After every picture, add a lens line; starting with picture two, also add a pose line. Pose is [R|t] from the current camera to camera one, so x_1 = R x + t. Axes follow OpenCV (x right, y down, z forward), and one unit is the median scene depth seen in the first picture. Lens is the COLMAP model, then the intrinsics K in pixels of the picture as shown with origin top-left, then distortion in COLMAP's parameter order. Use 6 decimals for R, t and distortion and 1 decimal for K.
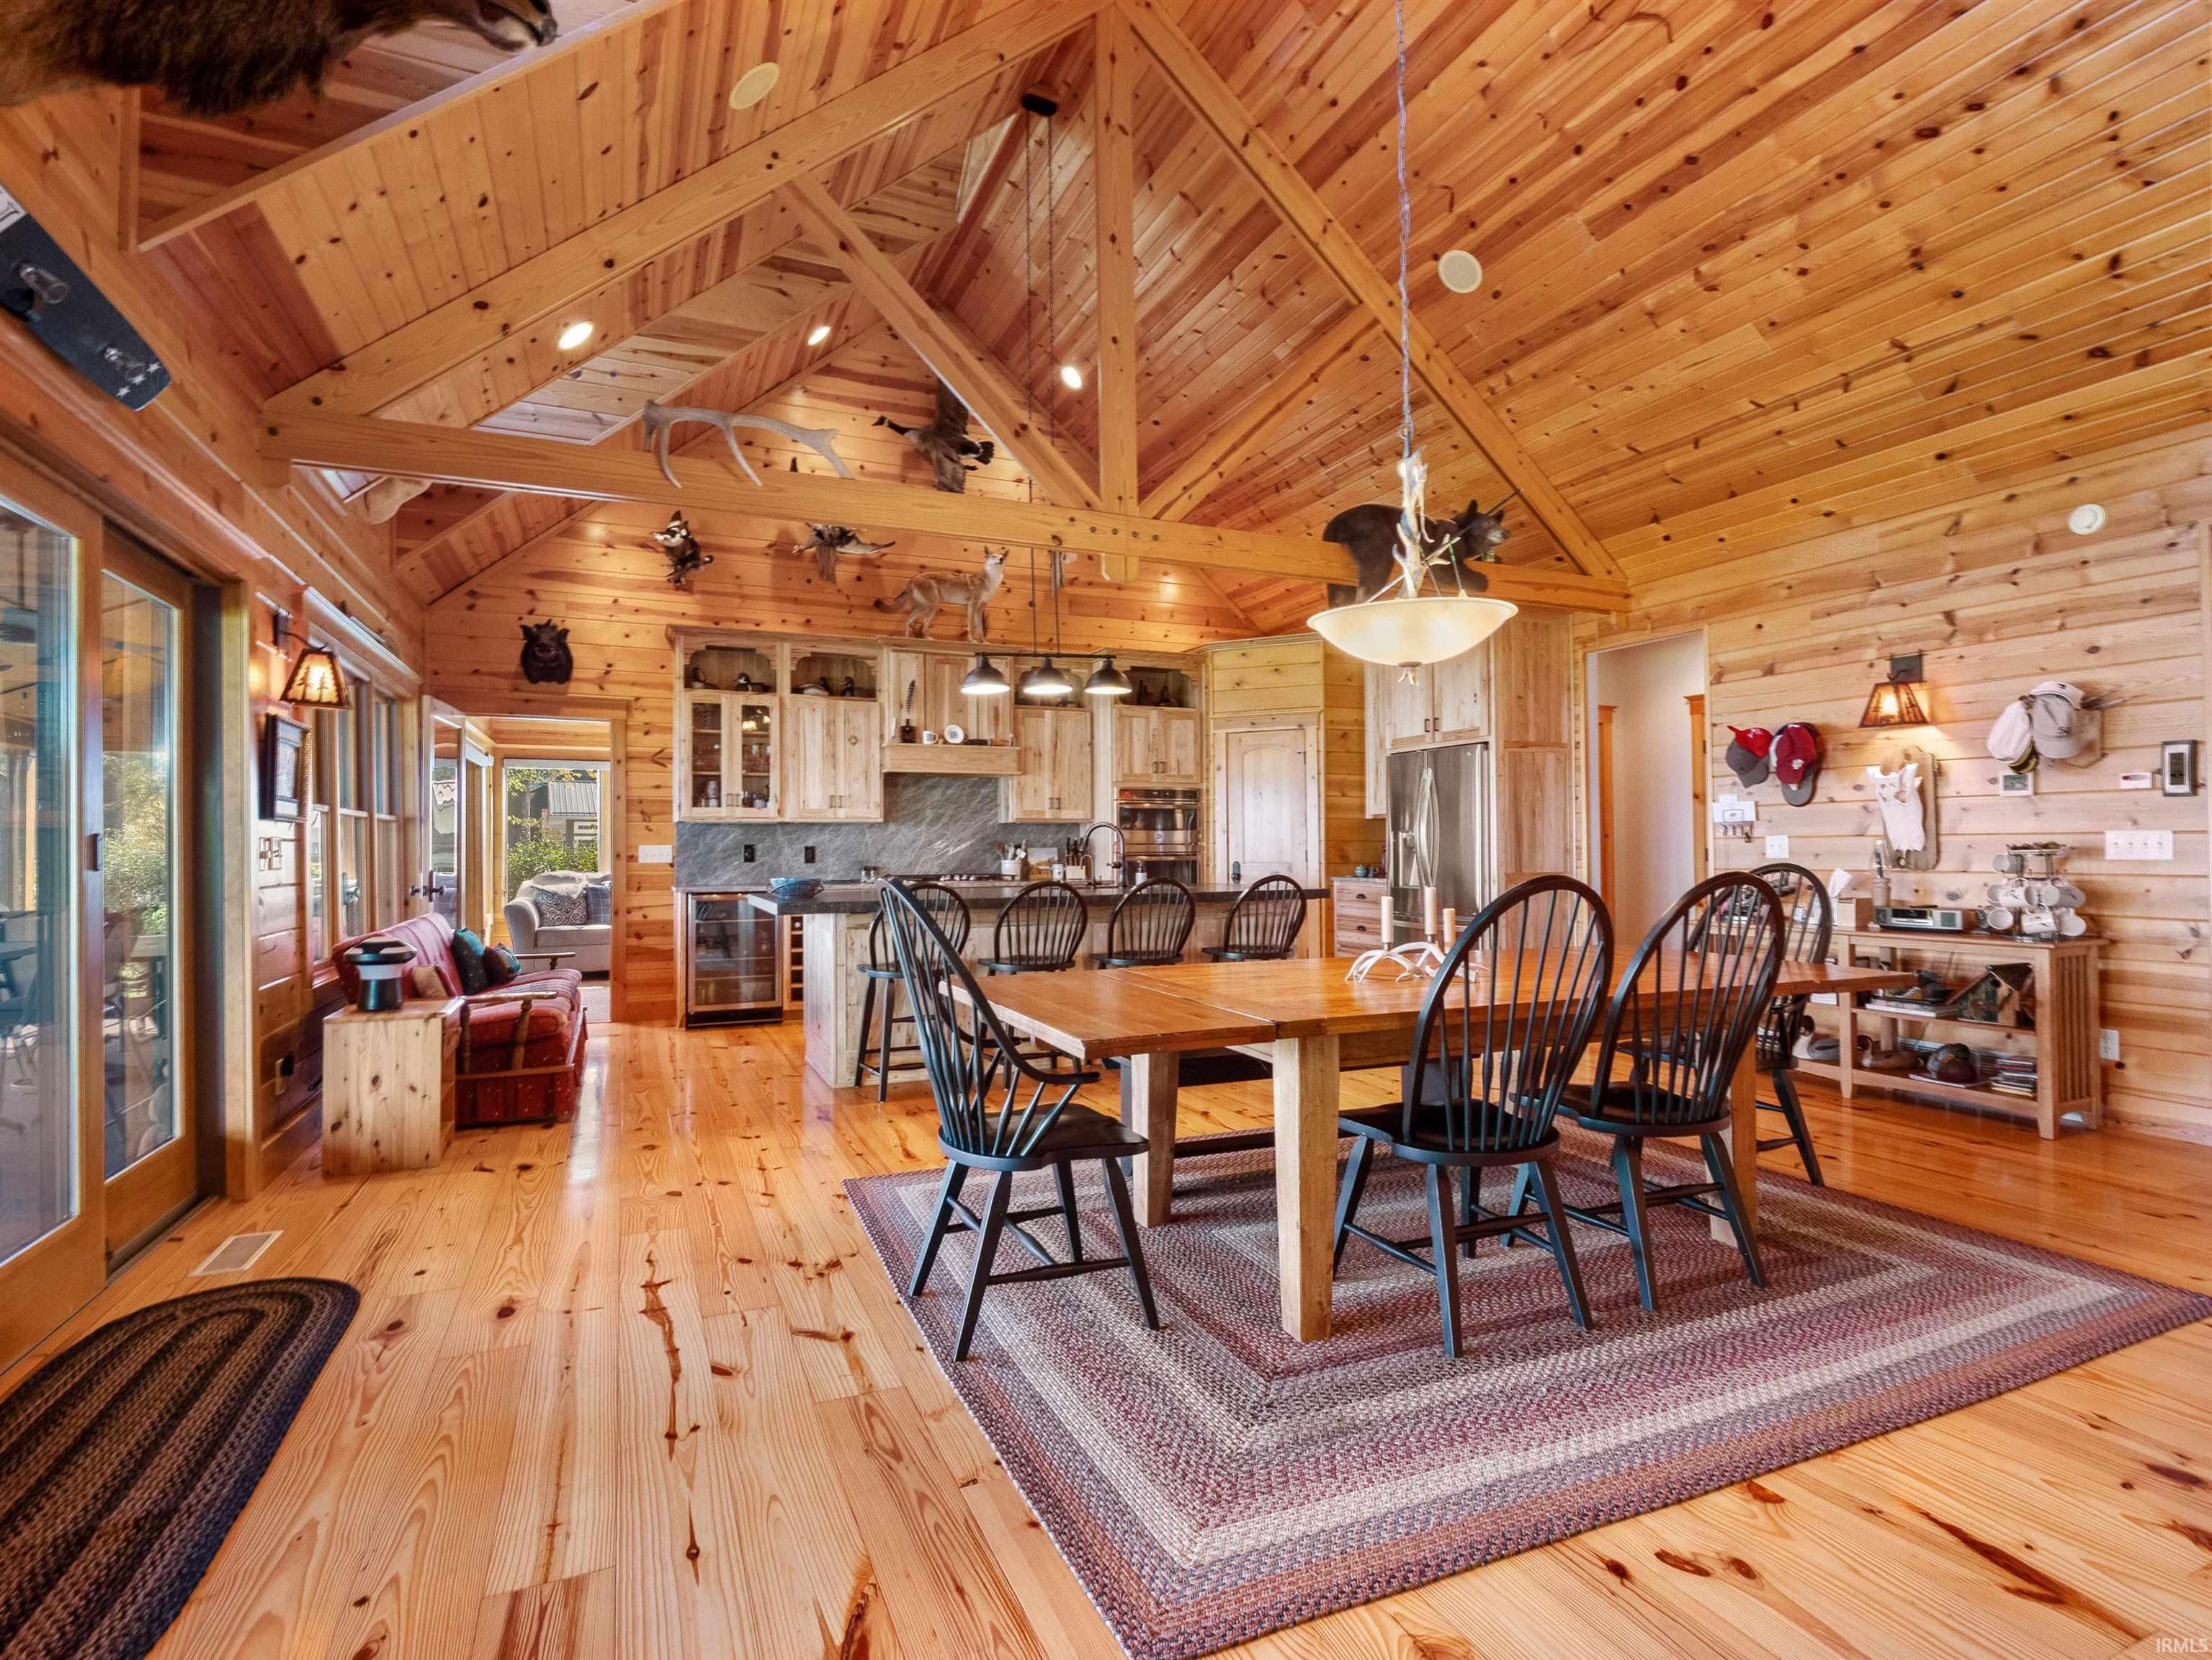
lens RADIAL K [[1054.3, 0, 1106.0], [0, 1054.3, 830.0], [0, 0, 1]] dist [0.000431, -0.010719]
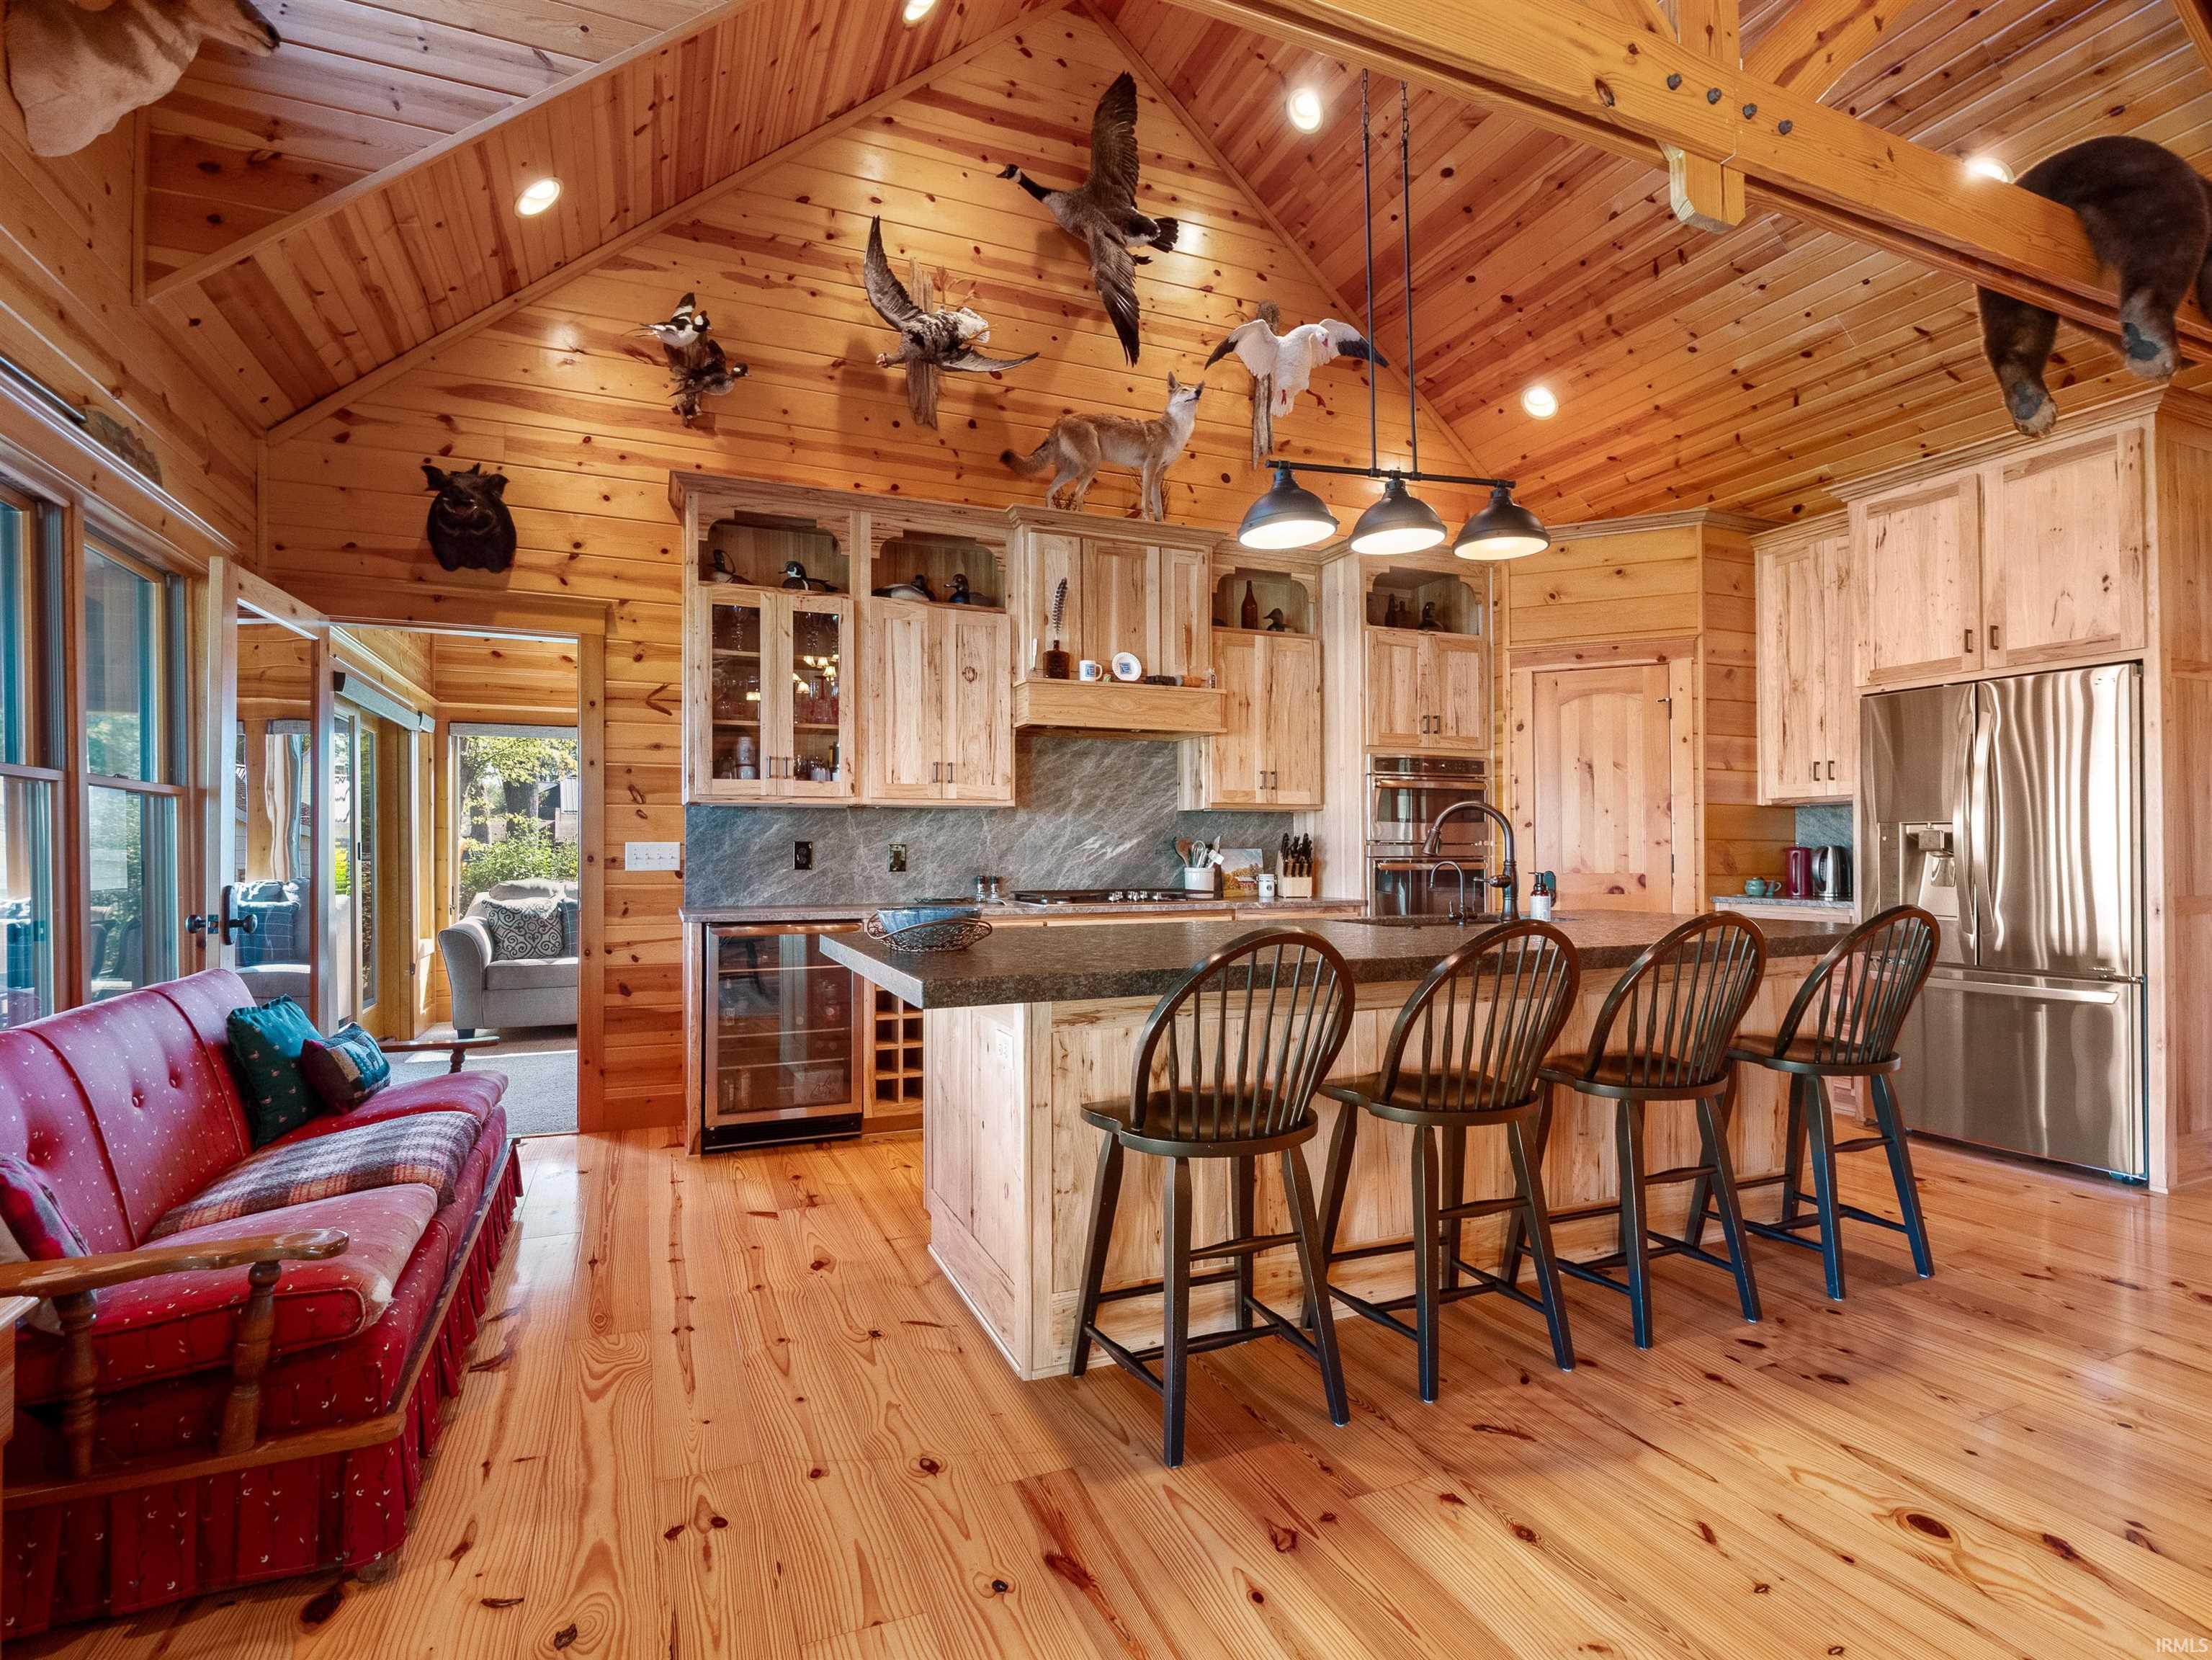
lens RADIAL K [[1065.1, 0, 1105.6], [0, 1065.1, 841.4], [0, 0, 1]] dist [0.001802, -0.012990]
pose [[0.999822, 0.003645, -0.018532, -0.149585], [-0.003504, 0.999965, 0.007601, 0.008393], [0.018559, -0.007535, 0.999799, 0.378251]]
